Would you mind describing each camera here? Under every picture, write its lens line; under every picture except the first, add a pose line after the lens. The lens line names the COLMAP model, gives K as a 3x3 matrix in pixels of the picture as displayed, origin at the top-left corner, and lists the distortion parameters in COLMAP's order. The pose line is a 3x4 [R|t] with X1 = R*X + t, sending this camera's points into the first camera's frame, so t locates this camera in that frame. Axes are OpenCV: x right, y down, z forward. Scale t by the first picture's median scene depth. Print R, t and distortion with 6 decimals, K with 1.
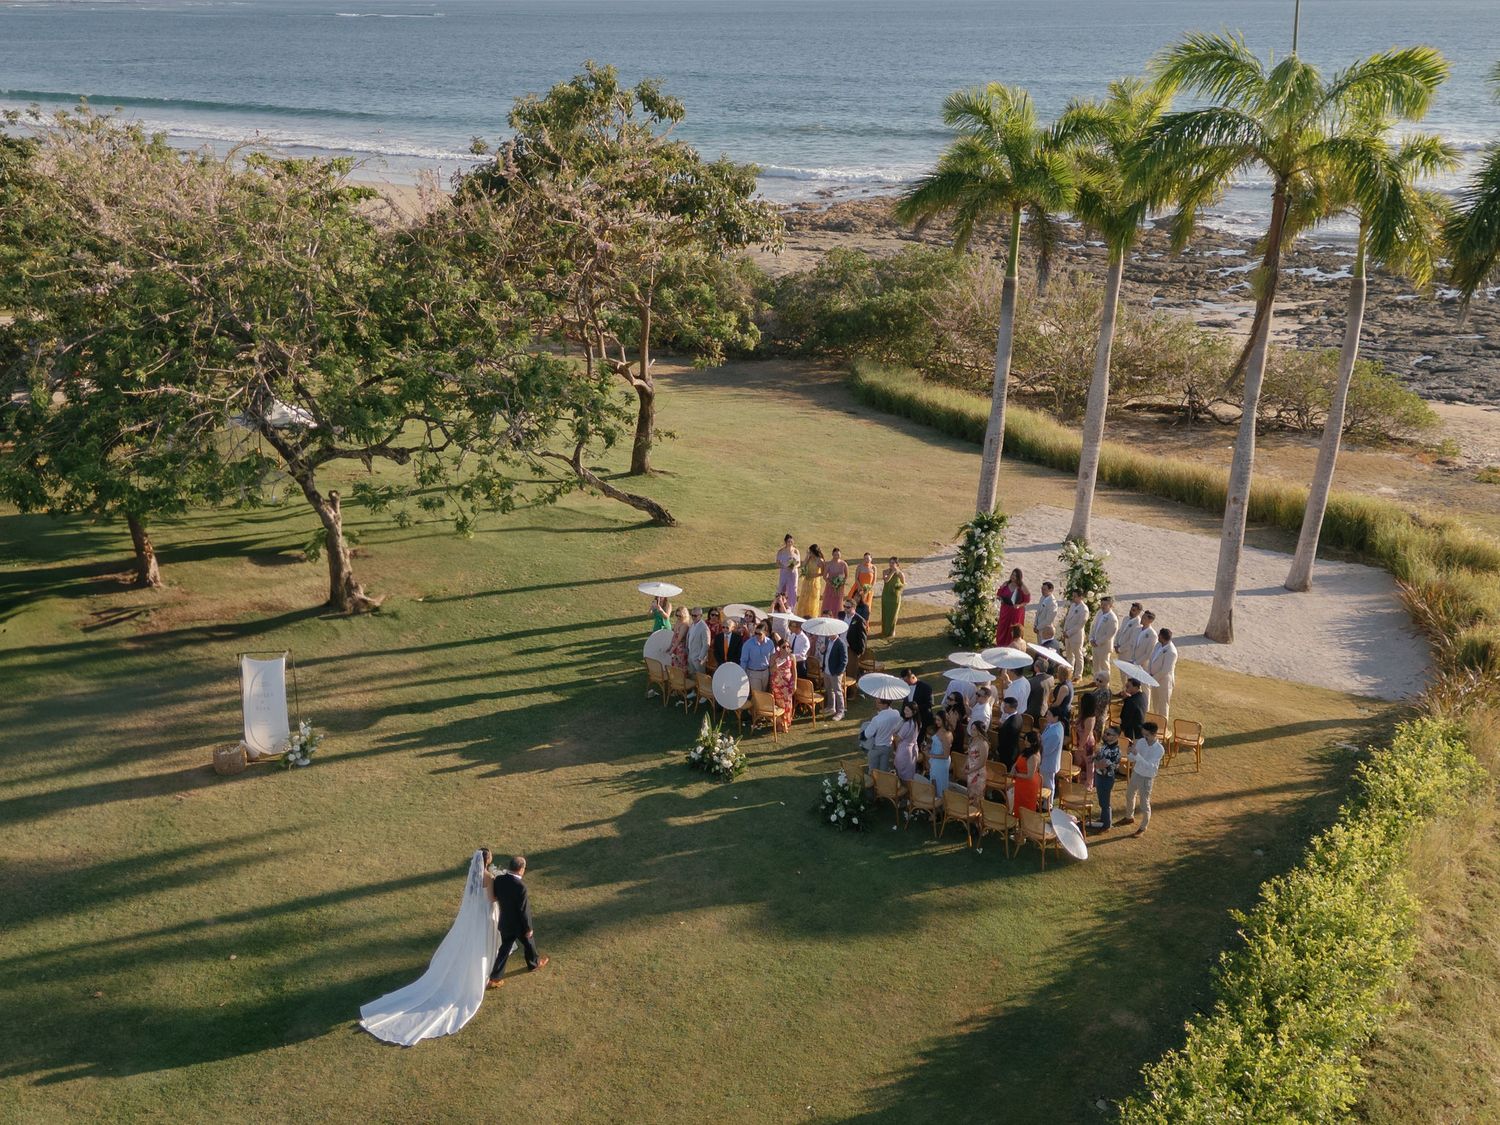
lens RADIAL K [[1366.5, 0, 750.0], [0, 1366.5, 562.5], [0, 0, 1]] dist [-0.011378, -0.006241]
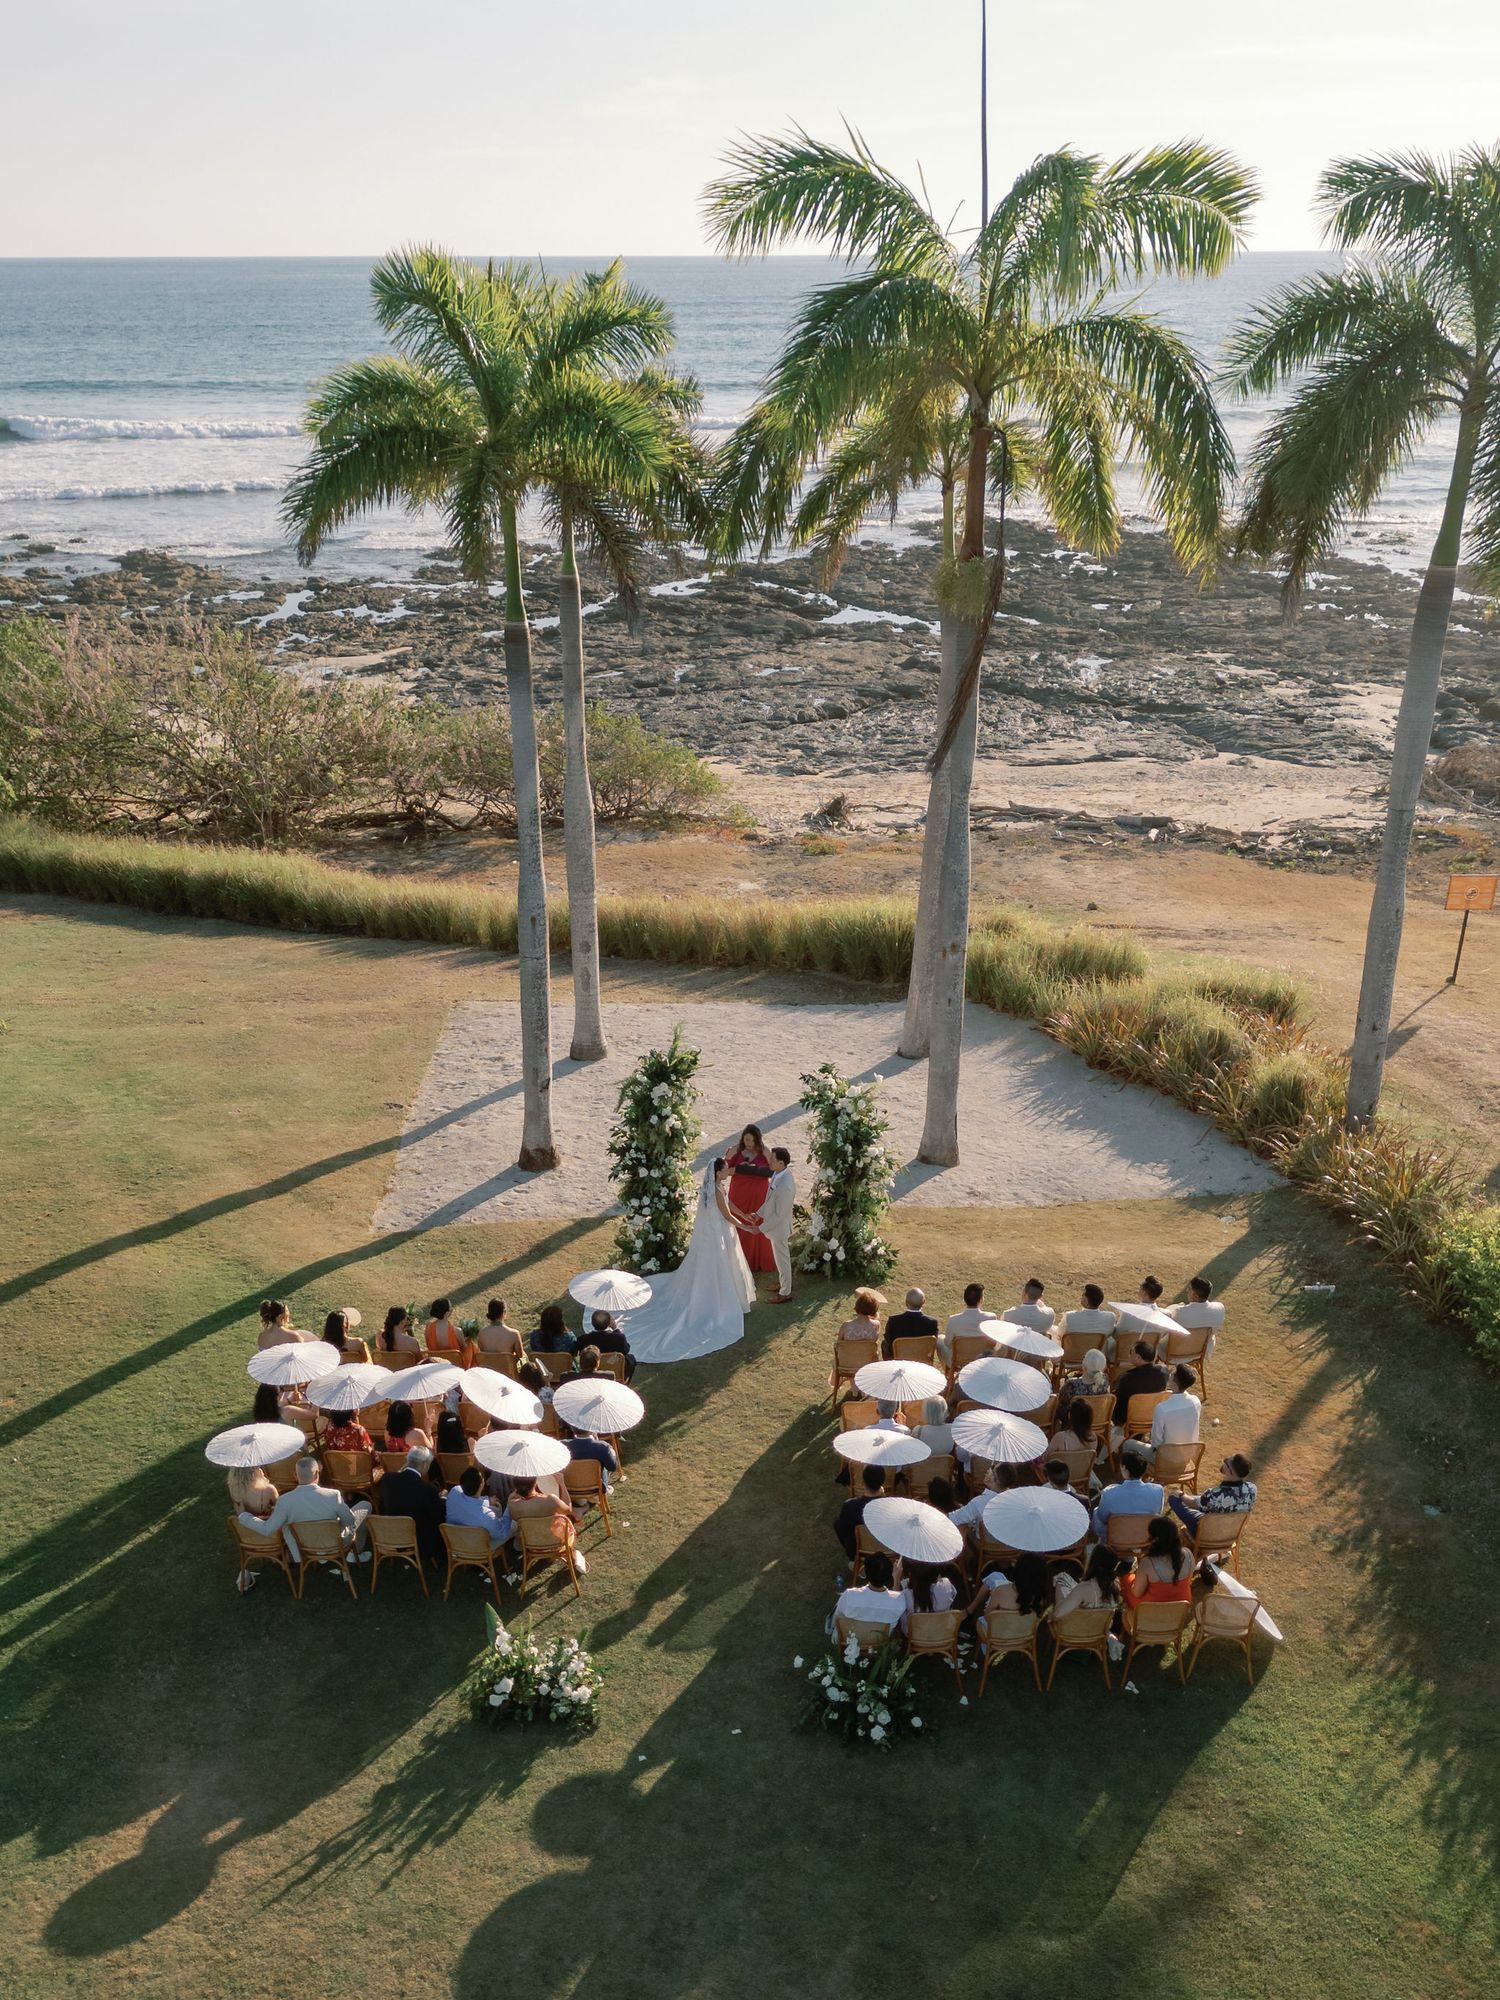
lens RADIAL K [[1822.0, 0, 750.0], [0, 1822.0, 1000.0], [0, 0, 1]] dist [-0.011378, -0.006241]
pose [[0.807449, -0.193508, 0.557298, -0.181129], [0.198305, 0.978732, 0.052524, -0.073947], [-0.555609, 0.068104, 0.828650, 0.276868]]
